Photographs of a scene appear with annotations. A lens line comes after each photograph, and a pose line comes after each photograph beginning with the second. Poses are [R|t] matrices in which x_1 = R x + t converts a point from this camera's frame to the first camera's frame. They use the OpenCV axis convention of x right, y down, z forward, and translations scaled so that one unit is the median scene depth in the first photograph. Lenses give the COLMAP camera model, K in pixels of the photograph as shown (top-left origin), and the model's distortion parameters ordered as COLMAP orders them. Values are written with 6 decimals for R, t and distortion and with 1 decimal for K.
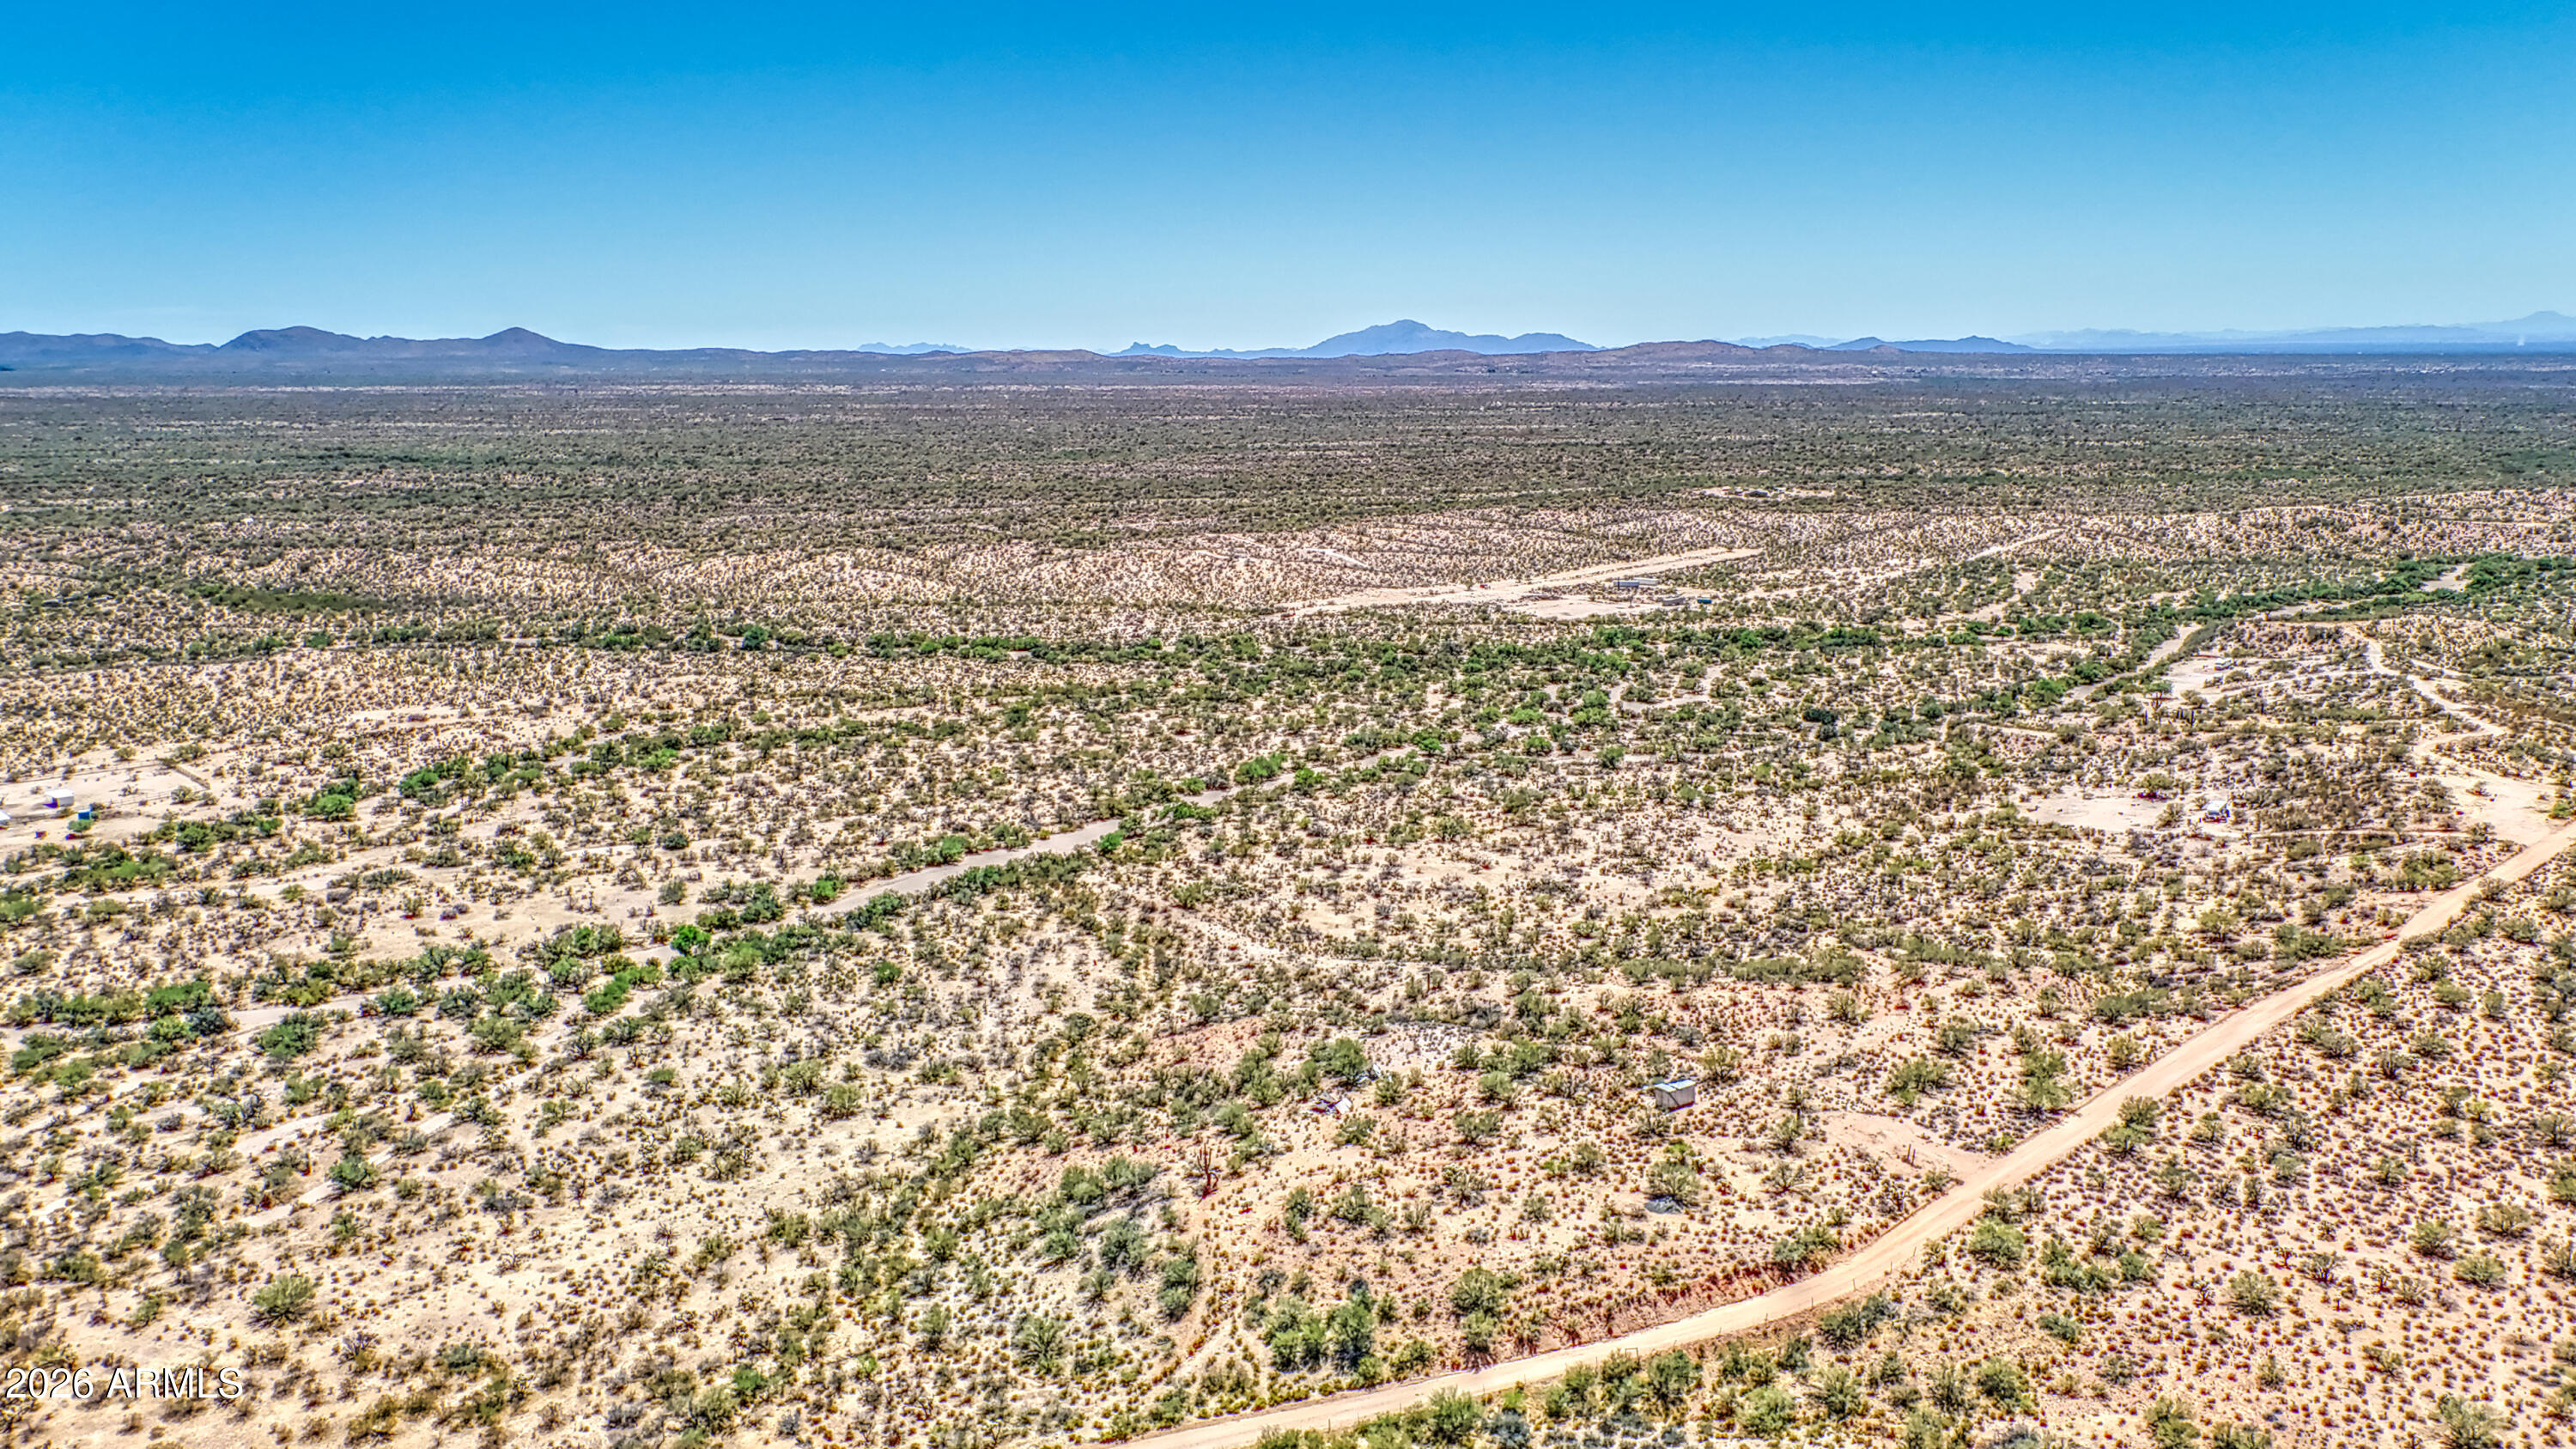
lens RADIAL K [[1963.3, 0, 1274.2], [0, 1963.3, 734.5], [0, 0, 1]] dist [0.089311, -0.095917]
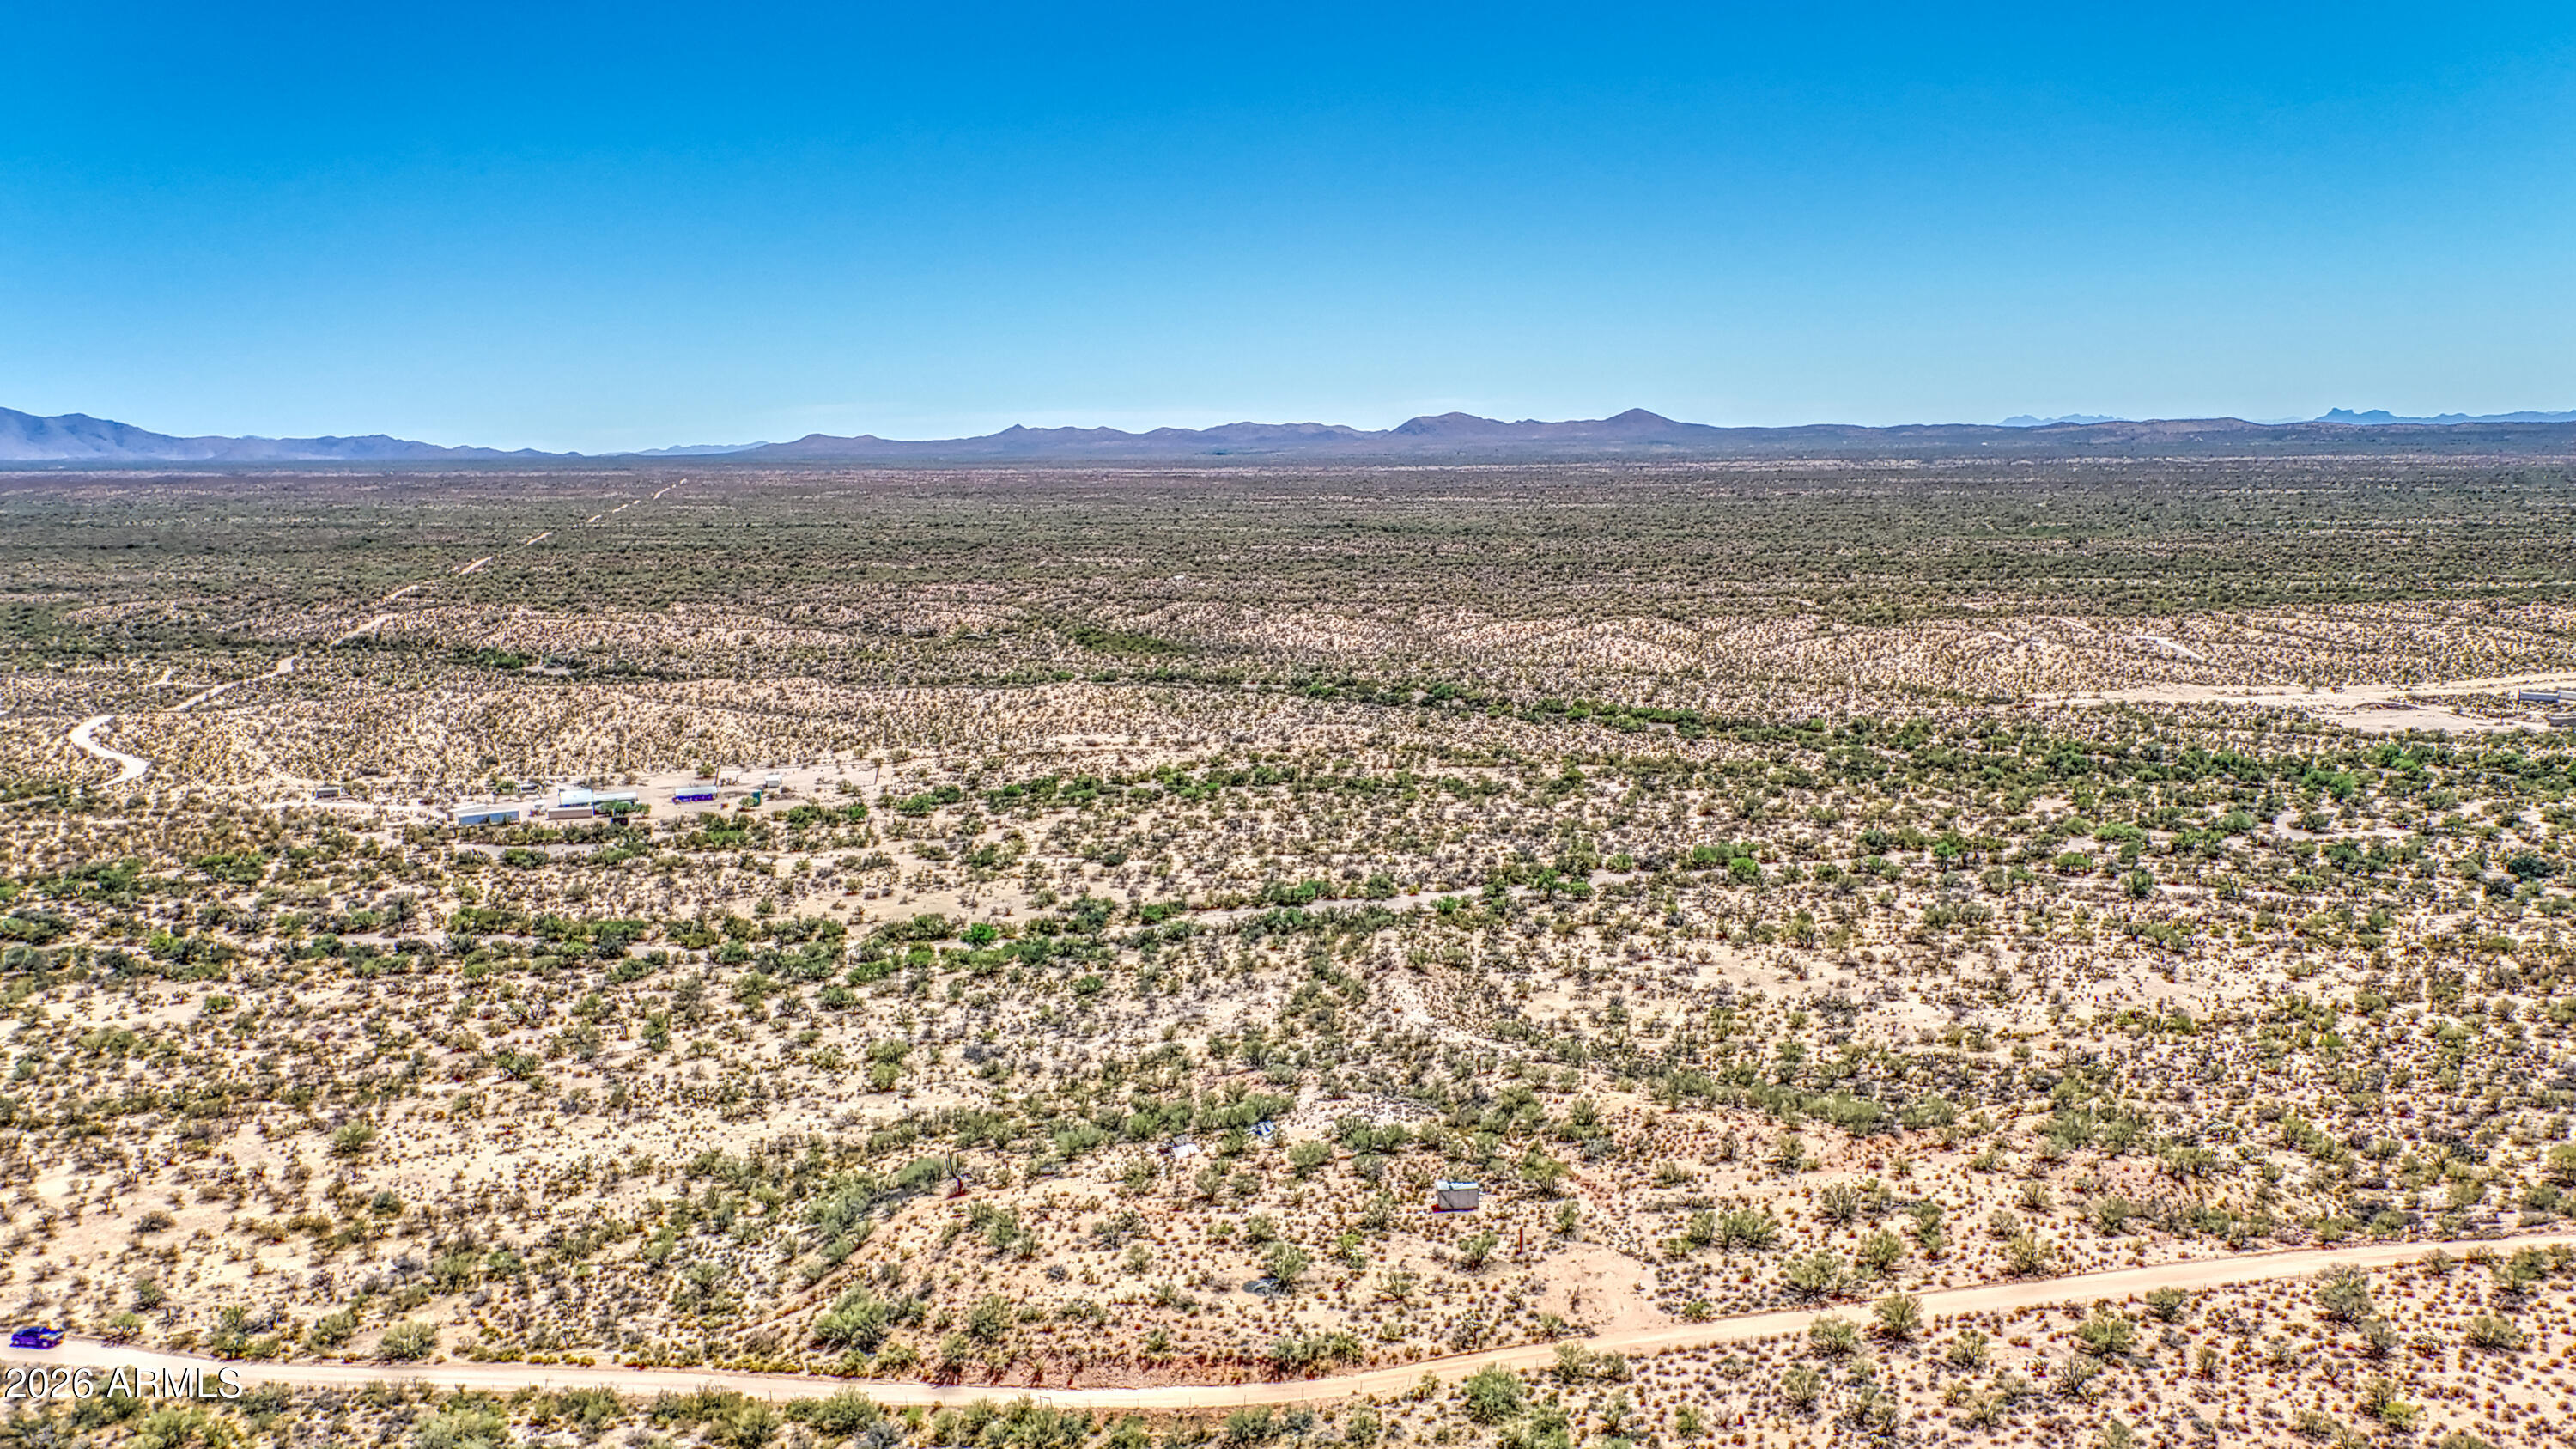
lens RADIAL K [[2014.7, 0, 1275.2], [0, 2014.7, 724.1], [0, 0, 1]] dist [0.069841, -0.056412]
pose [[0.856439, 0.065347, -0.512096, 0.667356], [-0.088826, 0.995816, -0.021480, -0.011246], [0.508550, 0.063883, 0.858659, 0.143688]]
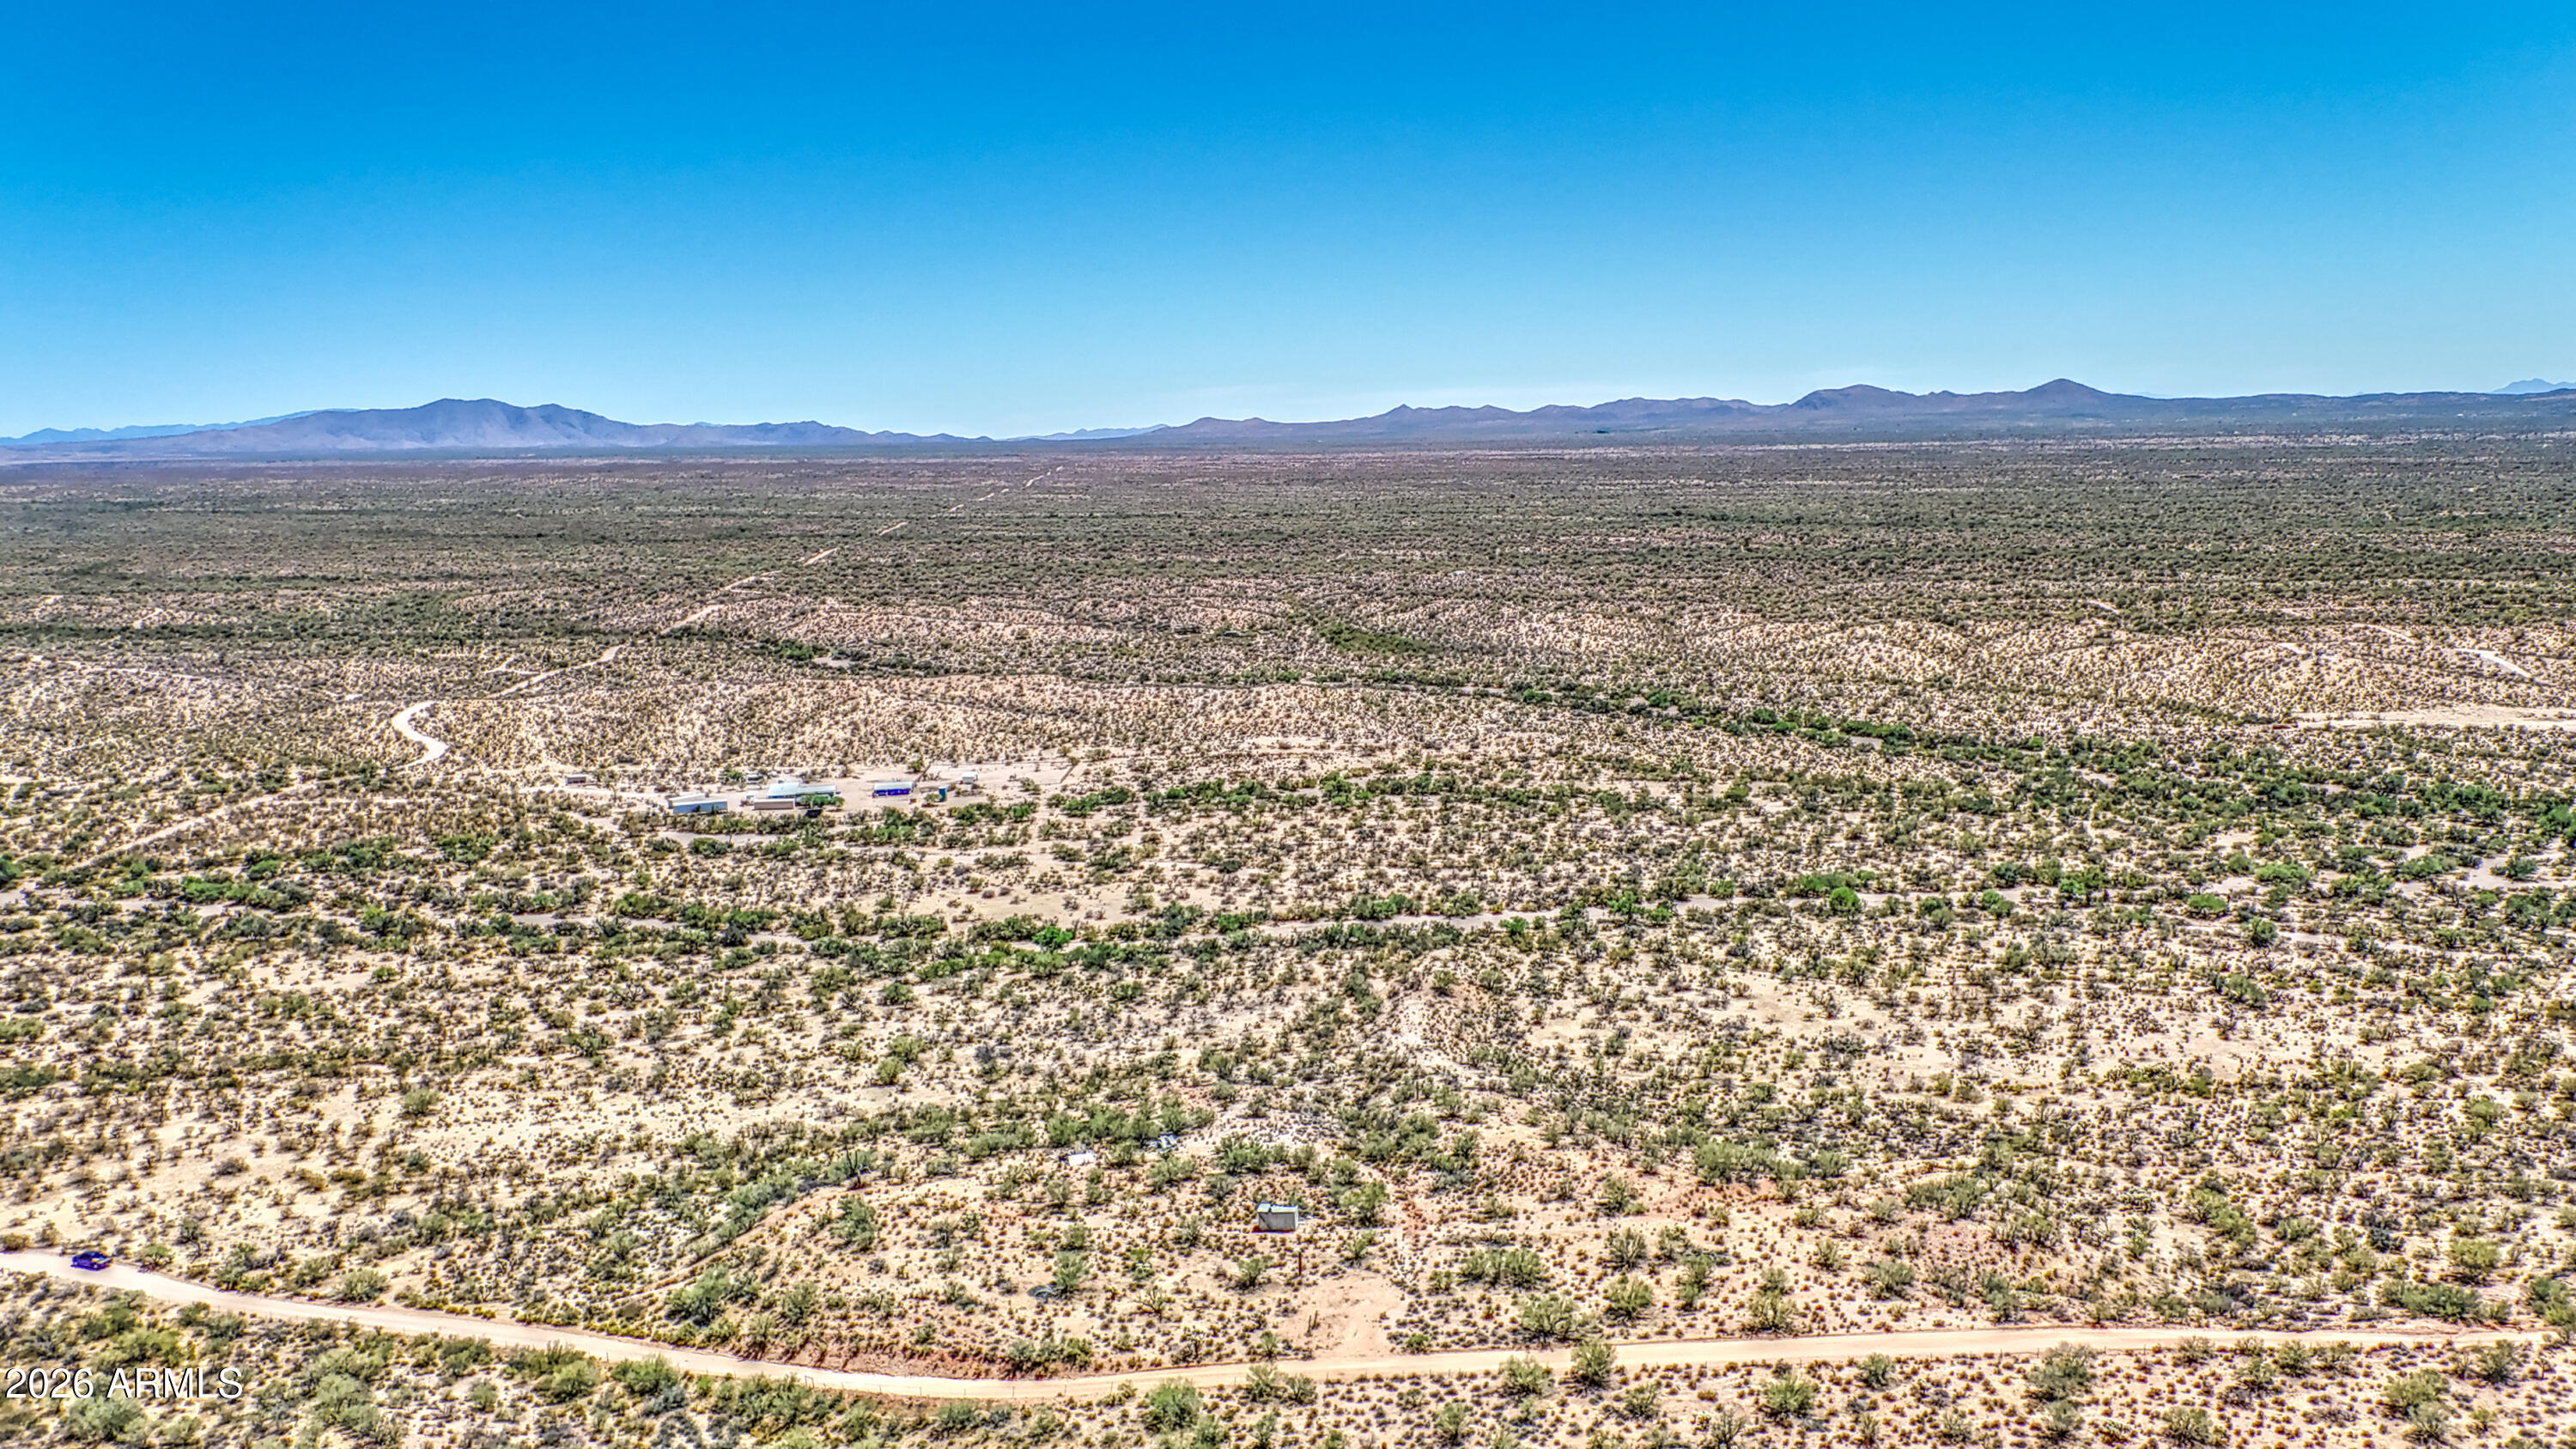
lens RADIAL K [[2037.4, 0, 1276.5], [0, 2037.4, 718.8], [0, 0, 1]] dist [0.065056, -0.047207]
pose [[0.743485, 0.084186, -0.663432, 0.949446], [-0.109192, 0.994014, 0.003768, -0.075488], [0.659778, 0.069640, 0.748227, 0.248830]]
